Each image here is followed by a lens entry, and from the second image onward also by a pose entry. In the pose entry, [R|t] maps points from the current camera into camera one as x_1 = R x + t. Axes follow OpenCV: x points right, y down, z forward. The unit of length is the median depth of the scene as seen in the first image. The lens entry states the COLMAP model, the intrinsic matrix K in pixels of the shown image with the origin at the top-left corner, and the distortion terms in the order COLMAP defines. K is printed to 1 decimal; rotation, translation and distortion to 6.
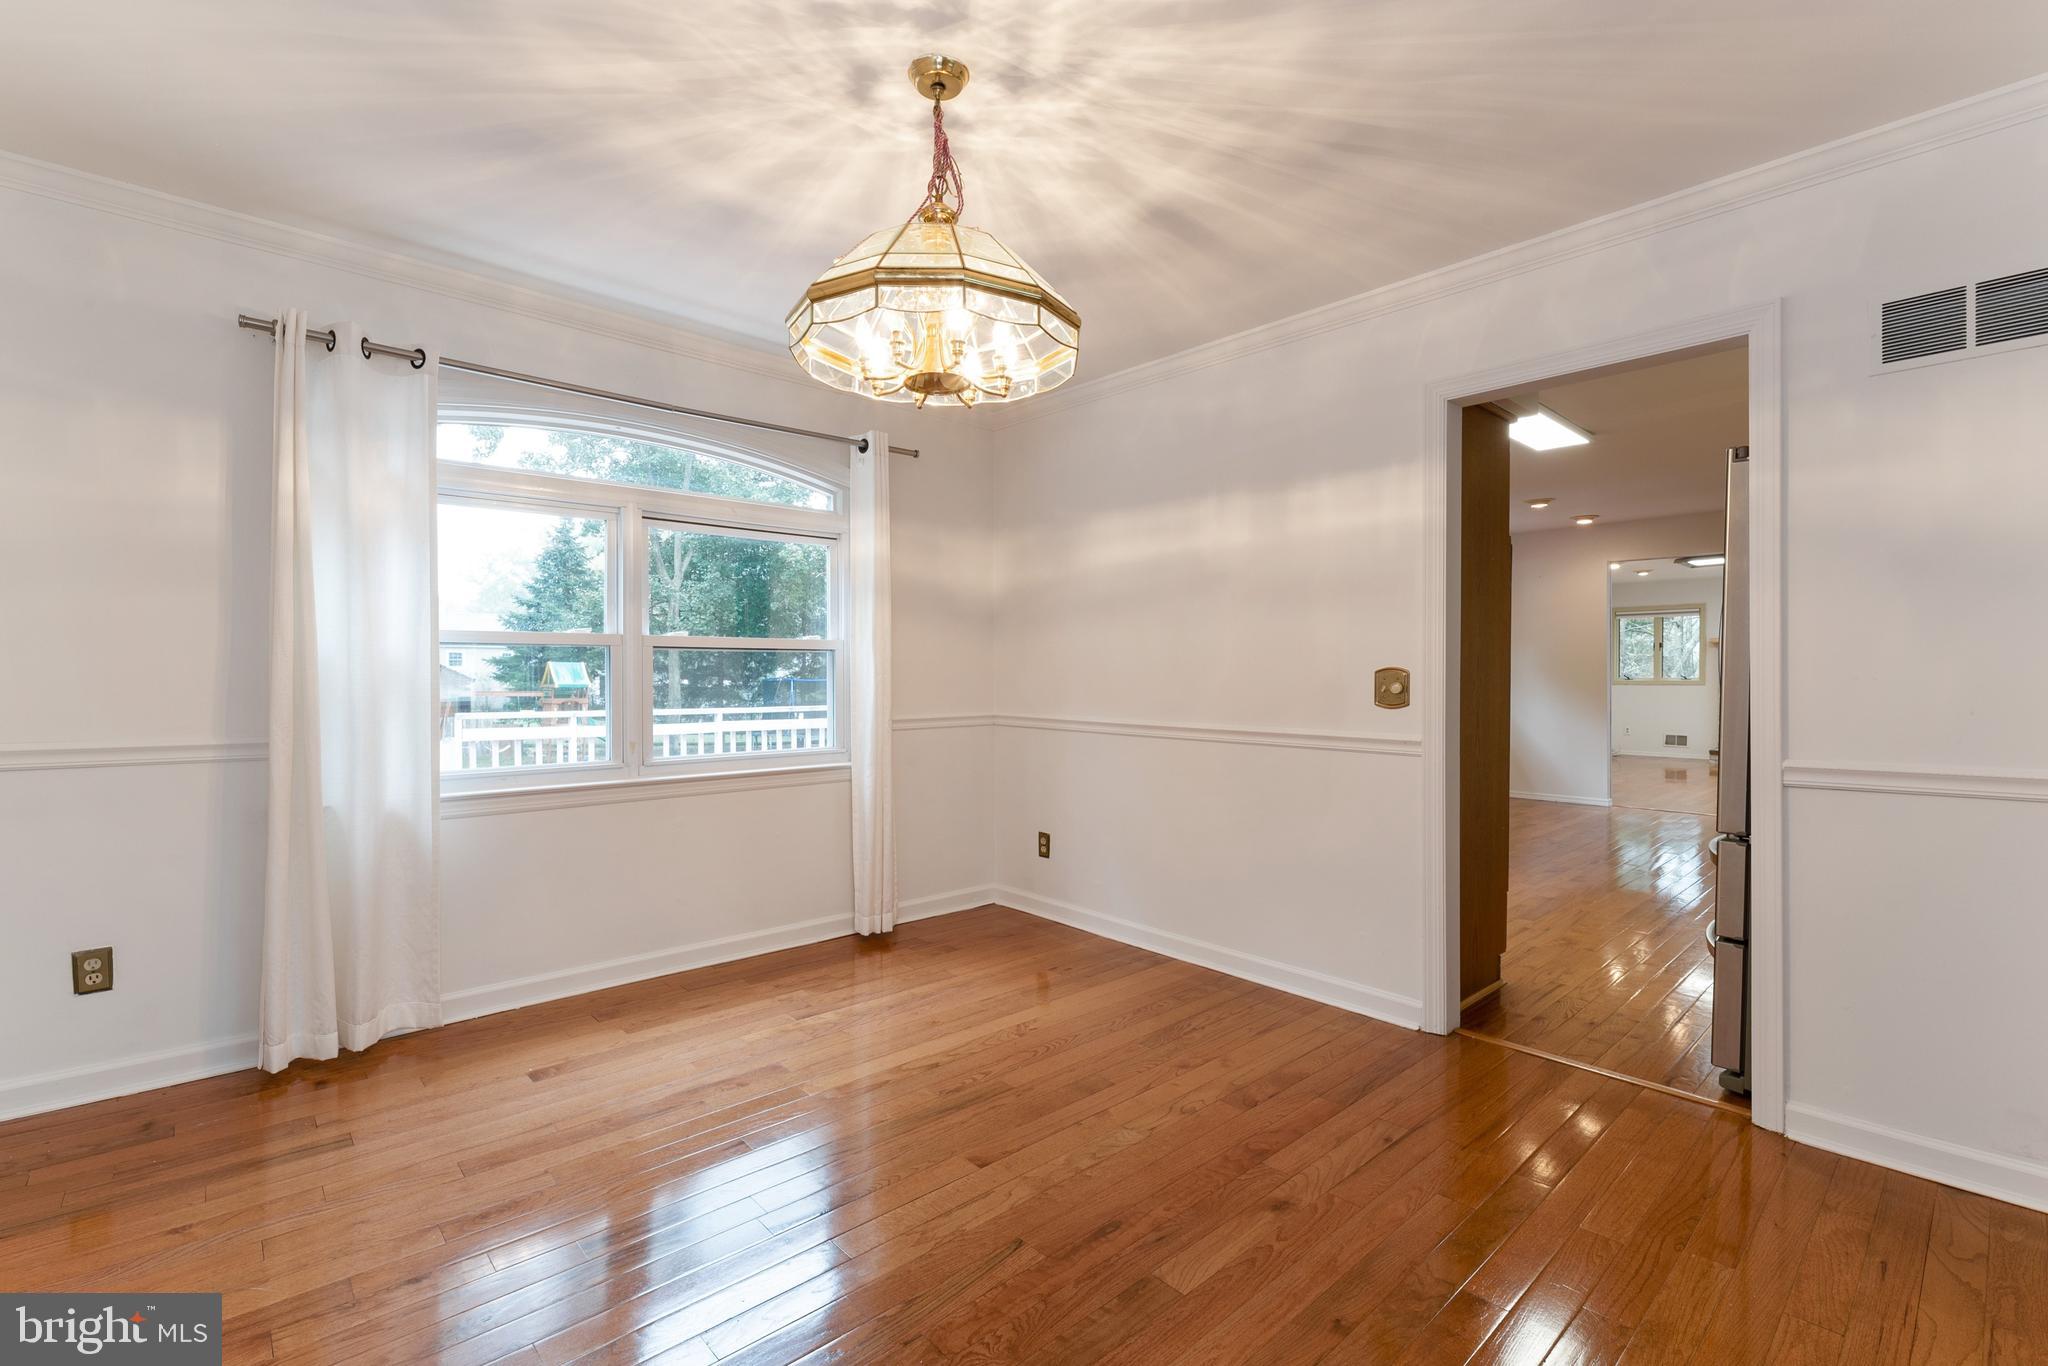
lens RADIAL K [[906.3, 0, 1023.0], [0, 906.3, 679.8], [0, 0, 1]] dist [-0.003028, -0.000653]
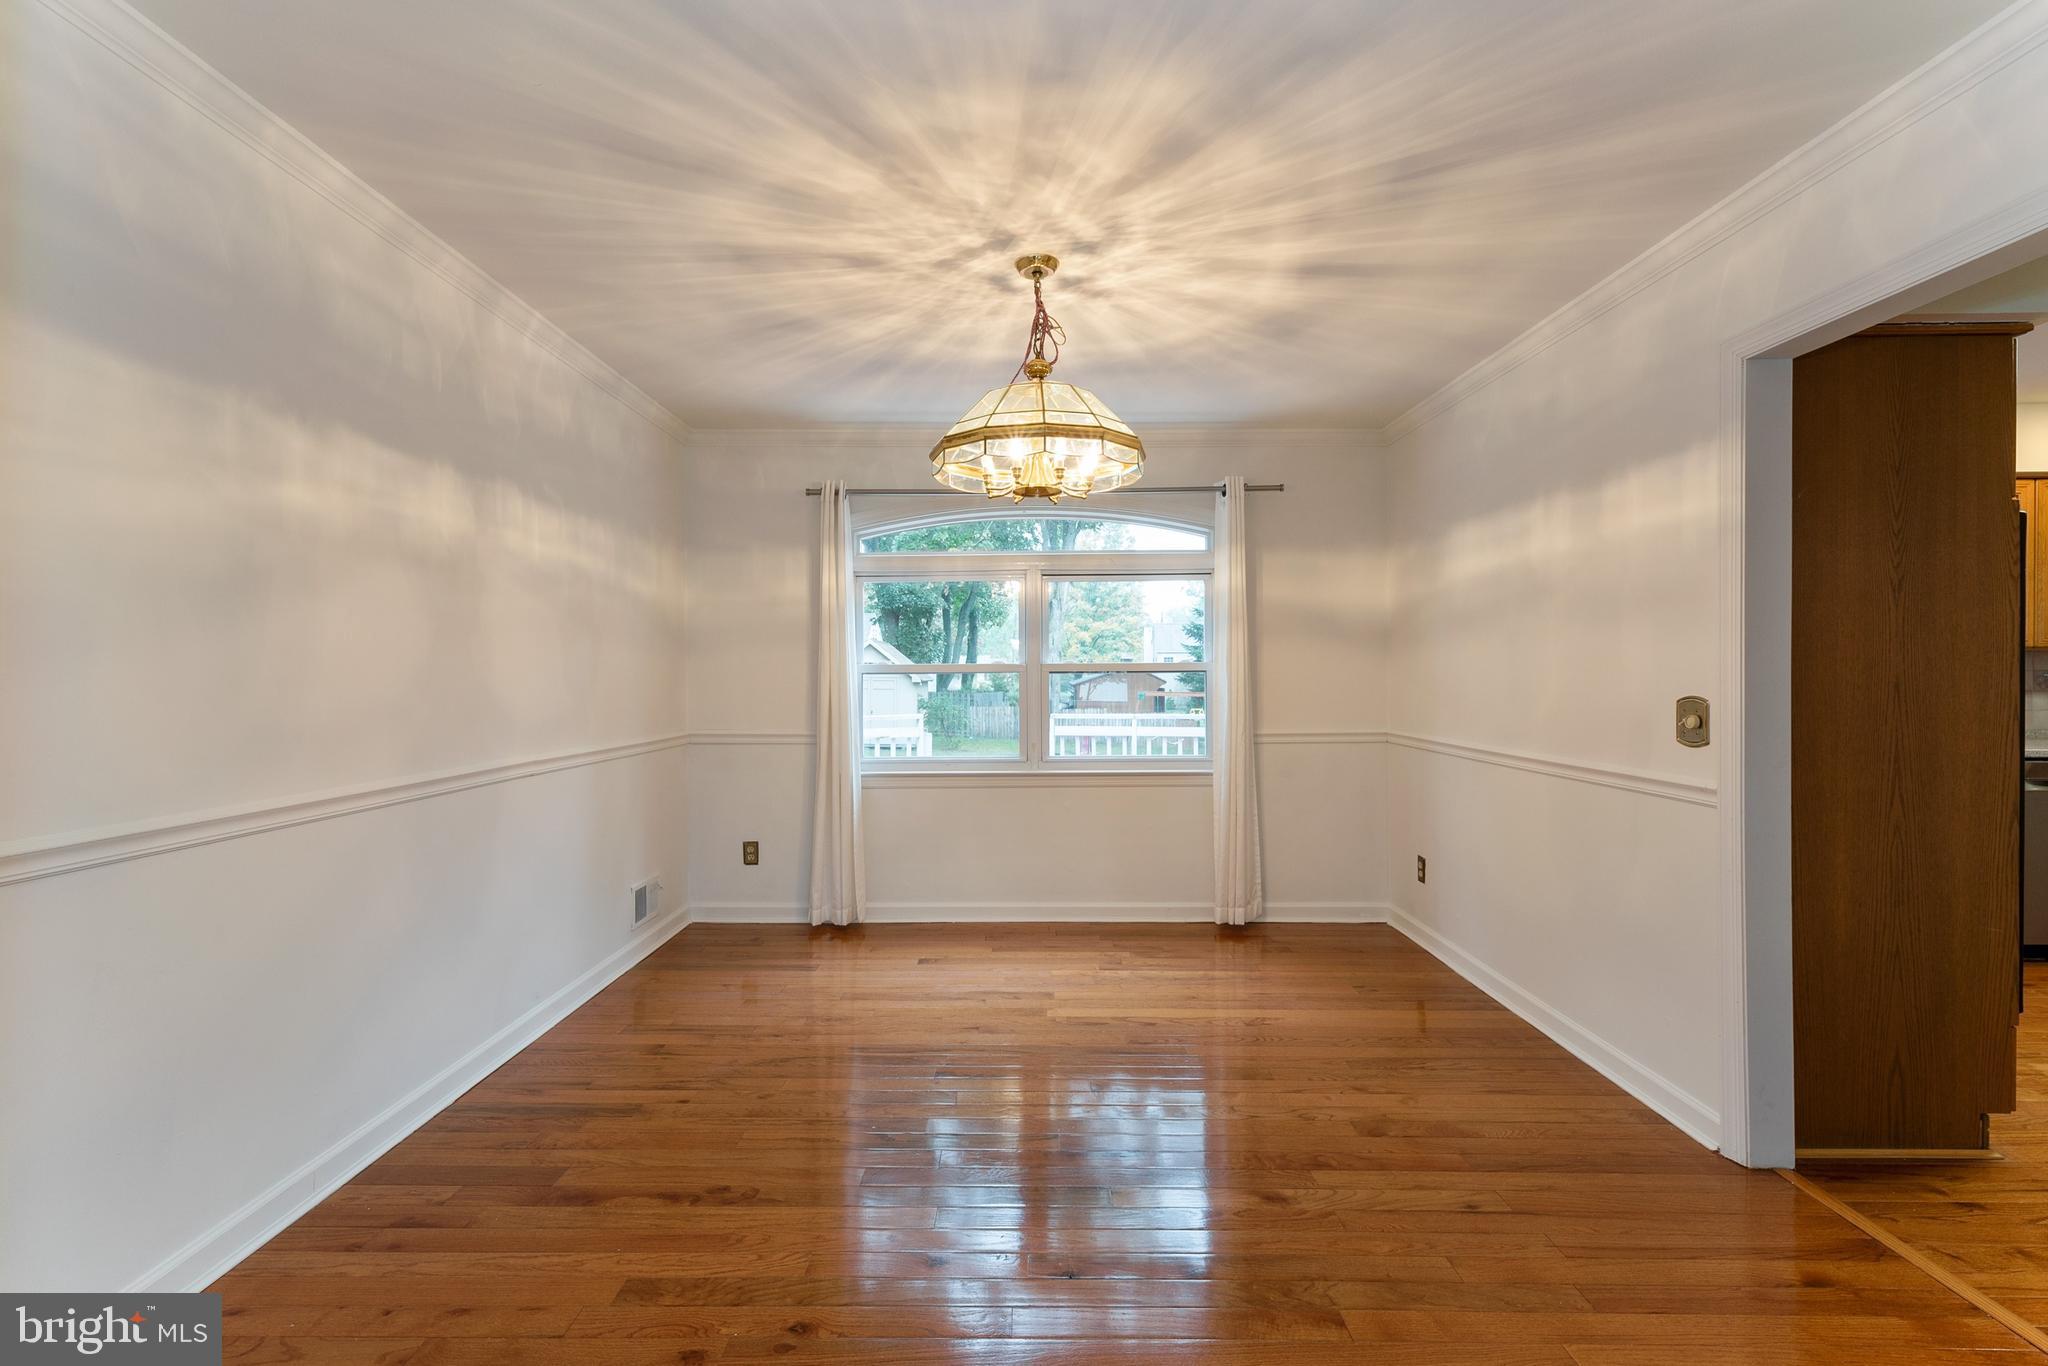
lens RADIAL K [[912.7, 0, 1013.8], [0, 912.7, 671.0], [0, 0, 1]] dist [0.017165, -0.010796]
pose [[0.734090, -0.006751, -0.679018, 0.584508], [0.000750, 0.999958, -0.009131, -0.032568], [0.679052, 0.006194, 0.734064, -0.021120]]
